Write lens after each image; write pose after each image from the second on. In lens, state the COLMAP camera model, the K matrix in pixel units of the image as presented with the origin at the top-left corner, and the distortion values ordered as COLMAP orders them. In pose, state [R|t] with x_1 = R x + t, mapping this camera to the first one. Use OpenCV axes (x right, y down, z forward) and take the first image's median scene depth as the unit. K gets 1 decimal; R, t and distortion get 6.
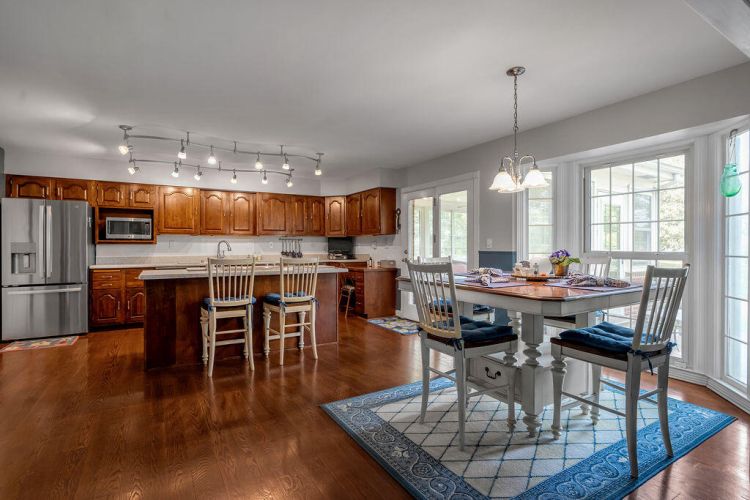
lens RADIAL K [[366.7, 0, 370.8], [0, 366.7, 247.3], [0, 0, 1]] dist [-0.000465, 0.000206]
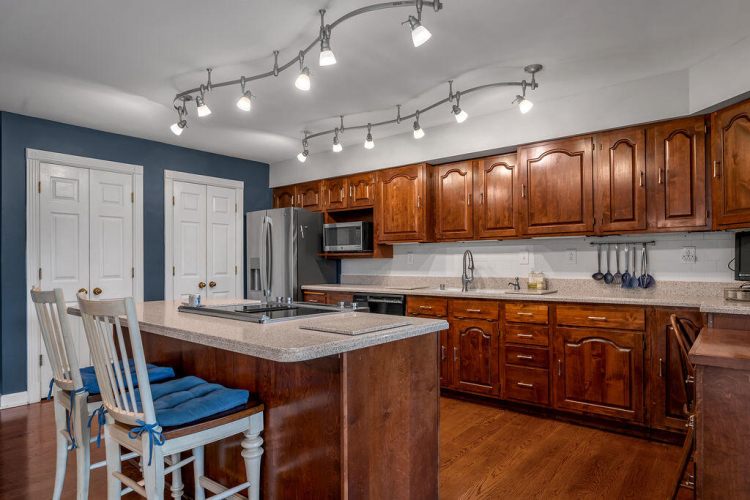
lens RADIAL K [[448.3, 0, 377.7], [0, 448.3, 262.7], [0, 0, 1]] dist [-0.003070, -0.000627]
pose [[0.347060, 0.001073, -0.937842, 0.201491], [0.000980, 0.999998, 0.001506, -0.000947], [0.937842, -0.001442, 0.347058, 0.737150]]
